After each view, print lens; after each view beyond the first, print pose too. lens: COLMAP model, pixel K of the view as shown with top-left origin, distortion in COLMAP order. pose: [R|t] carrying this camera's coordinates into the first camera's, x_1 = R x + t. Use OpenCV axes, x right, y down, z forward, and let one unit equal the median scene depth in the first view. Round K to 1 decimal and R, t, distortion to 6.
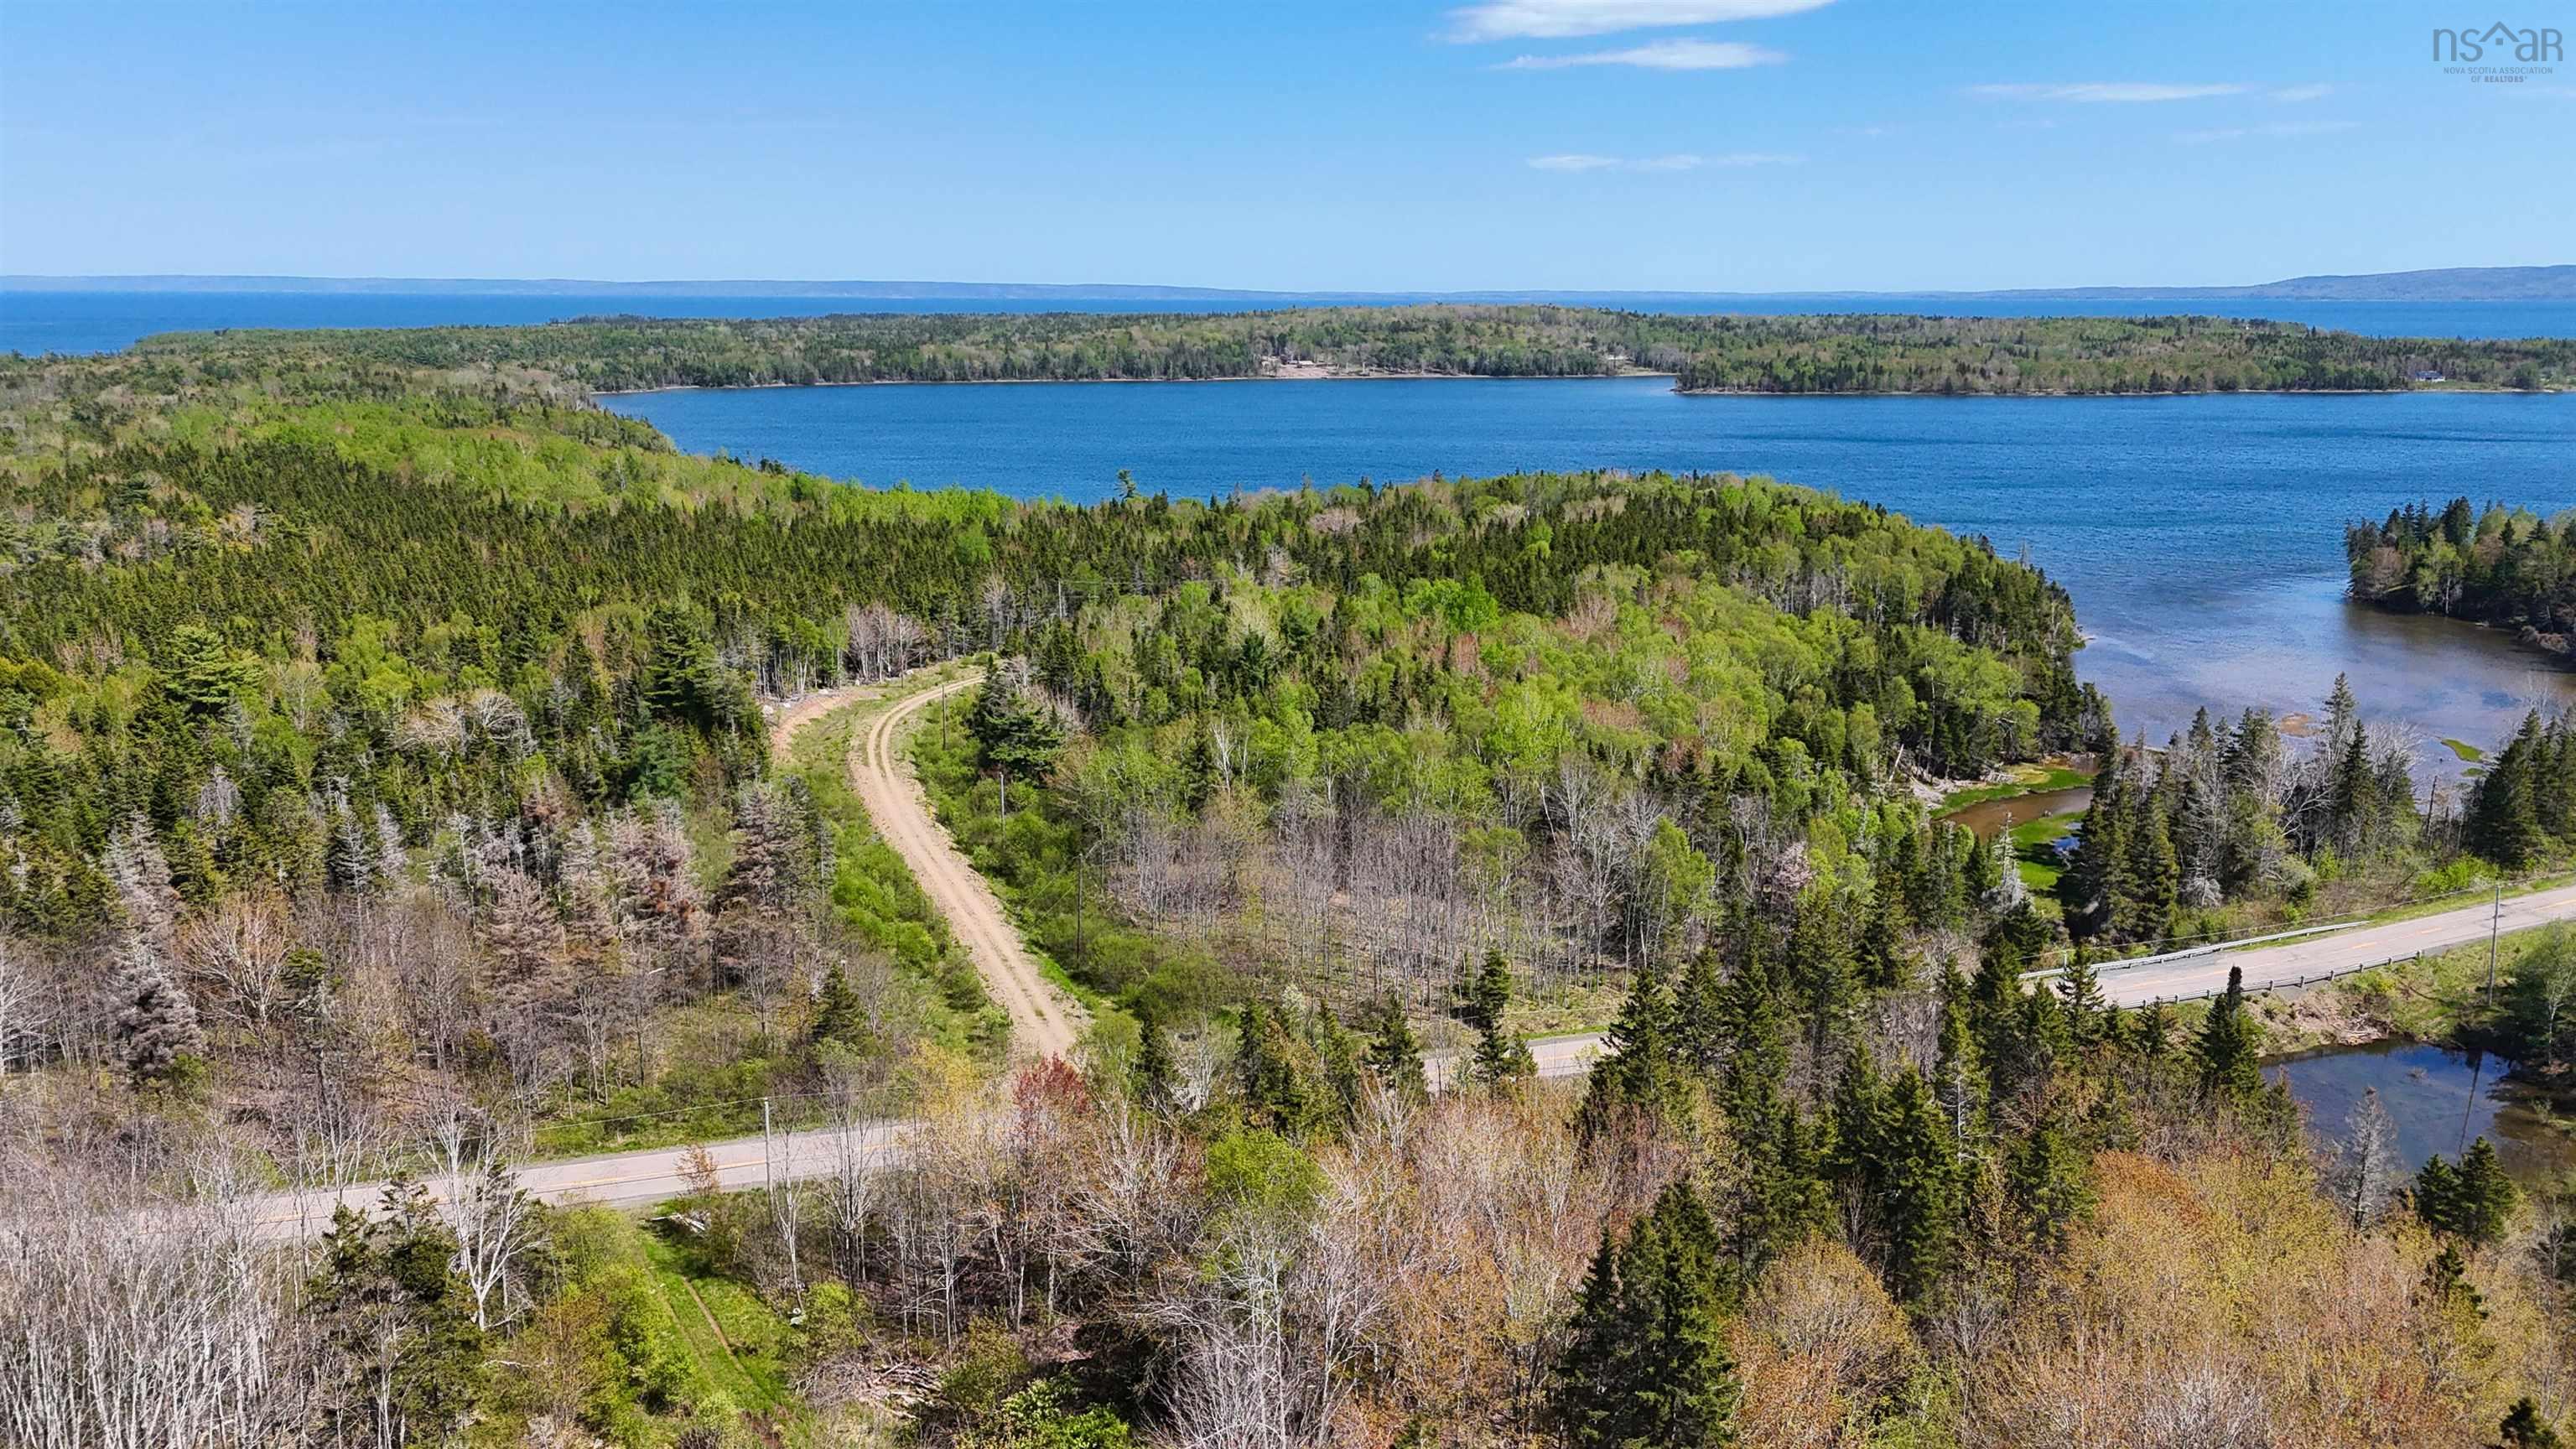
lens RADIAL K [[1885.2, 0, 1302.5], [0, 1885.2, 721.5], [0, 0, 1]] dist [0.054314, -0.048193]
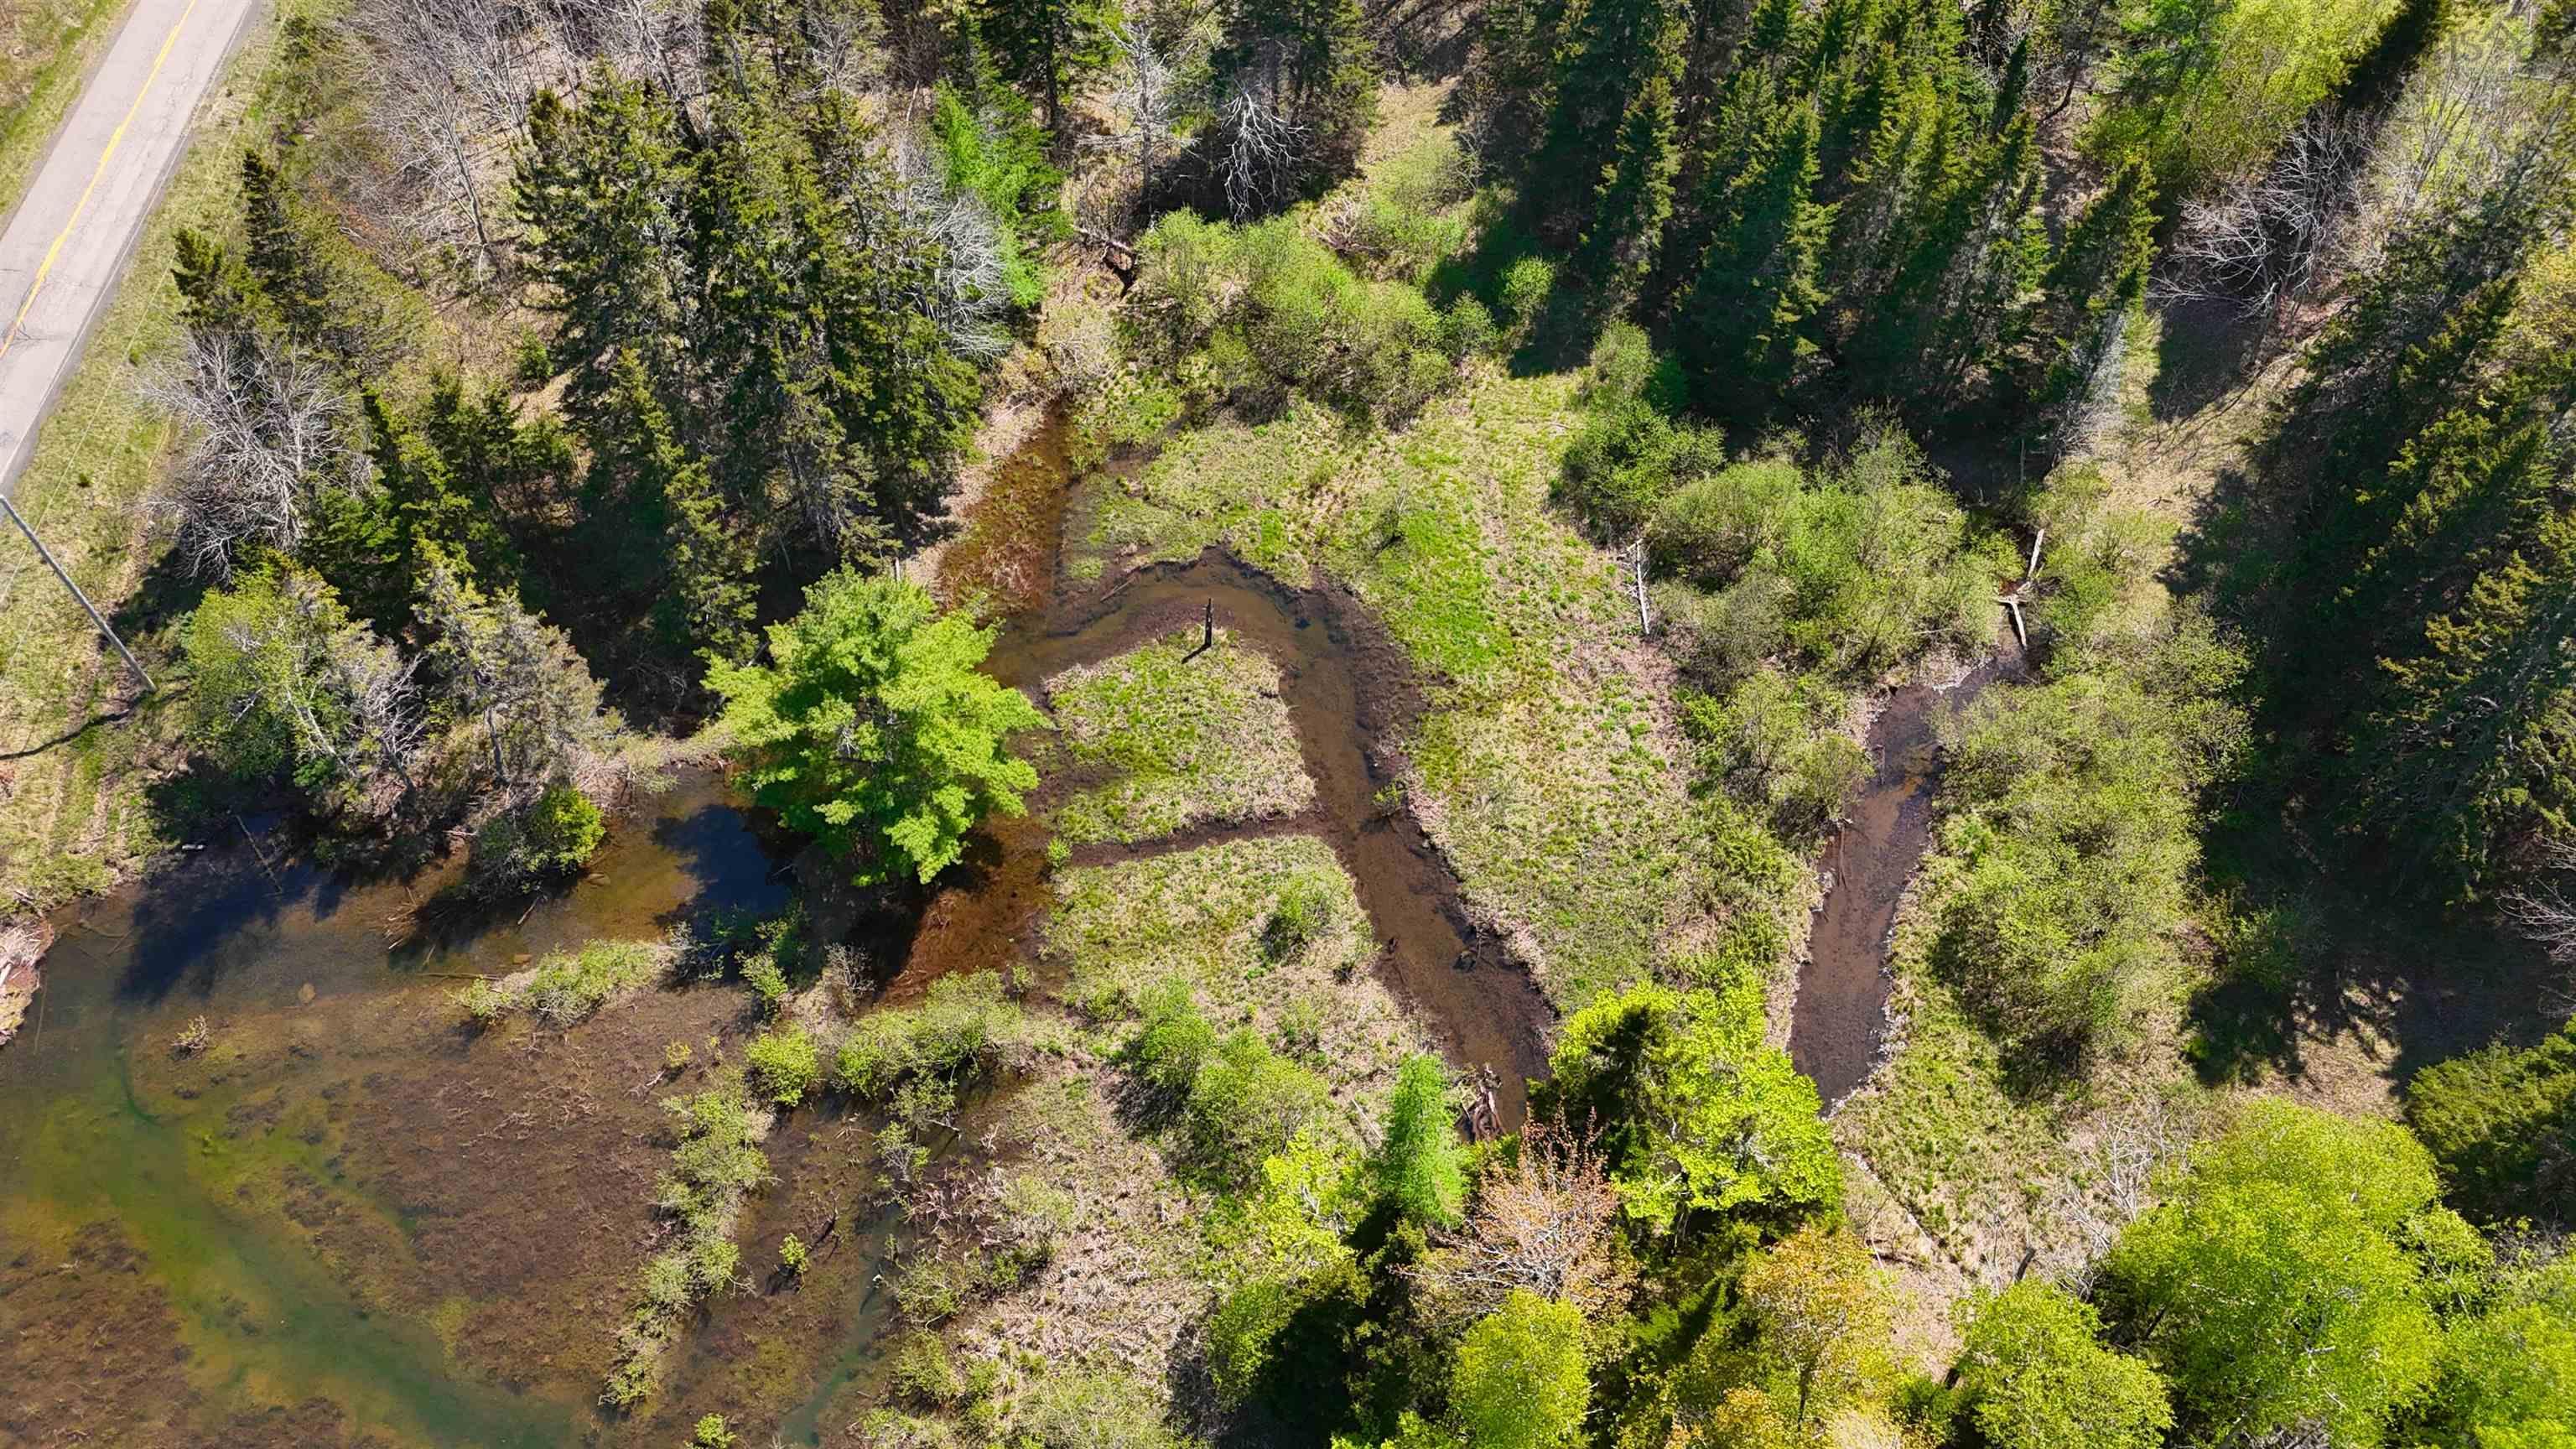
lens RADIAL K [[1881.4, 0, 1295.4], [0, 1881.4, 722.5], [0, 0, 1]] dist [0.086095, -0.089548]
pose [[0.320666, -0.724967, 0.609587, 0.058766], [0.199468, 0.680826, 0.704761, -0.016616], [-0.925951, -0.104400, 0.362925, 0.080285]]
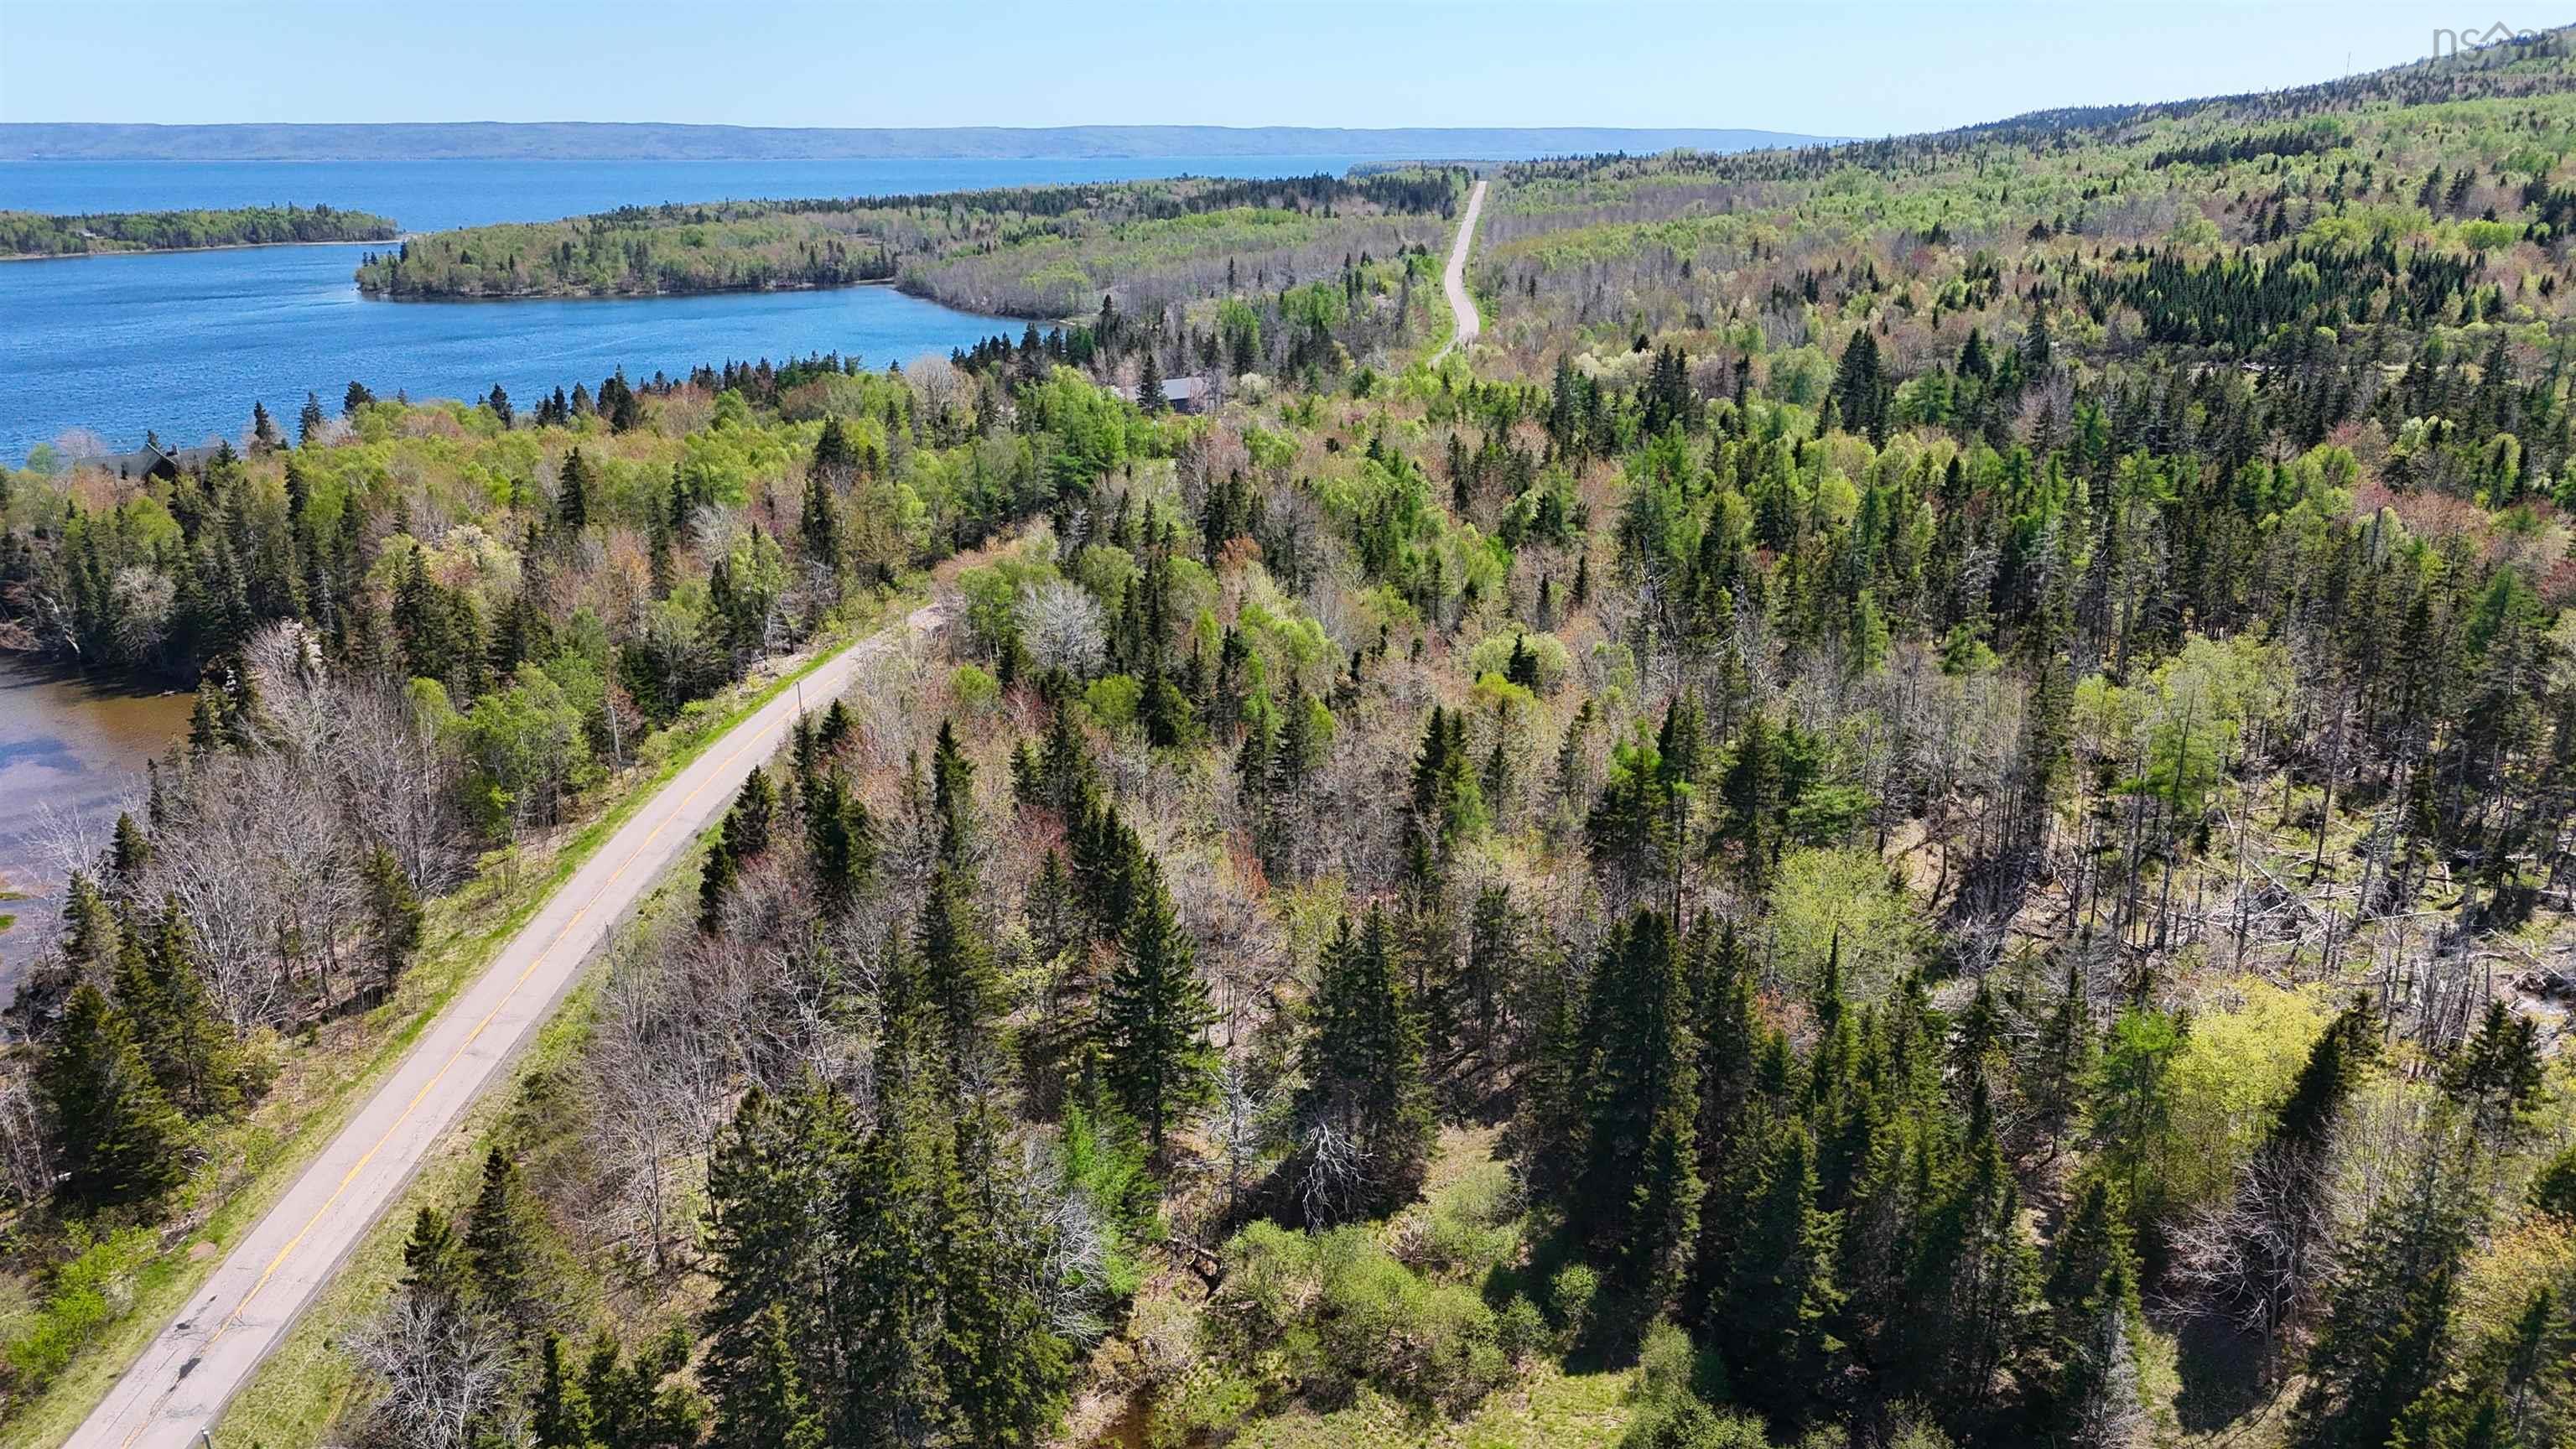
lens RADIAL K [[1881.4, 0, 1295.4], [0, 1881.4, 722.5], [0, 0, 1]] dist [0.086095, -0.089548]
pose [[0.362903, -0.272951, 0.890954, 0.048360], [0.211749, 0.955279, 0.206408, -0.016929], [-0.907449, 0.113753, 0.404471, 0.075466]]
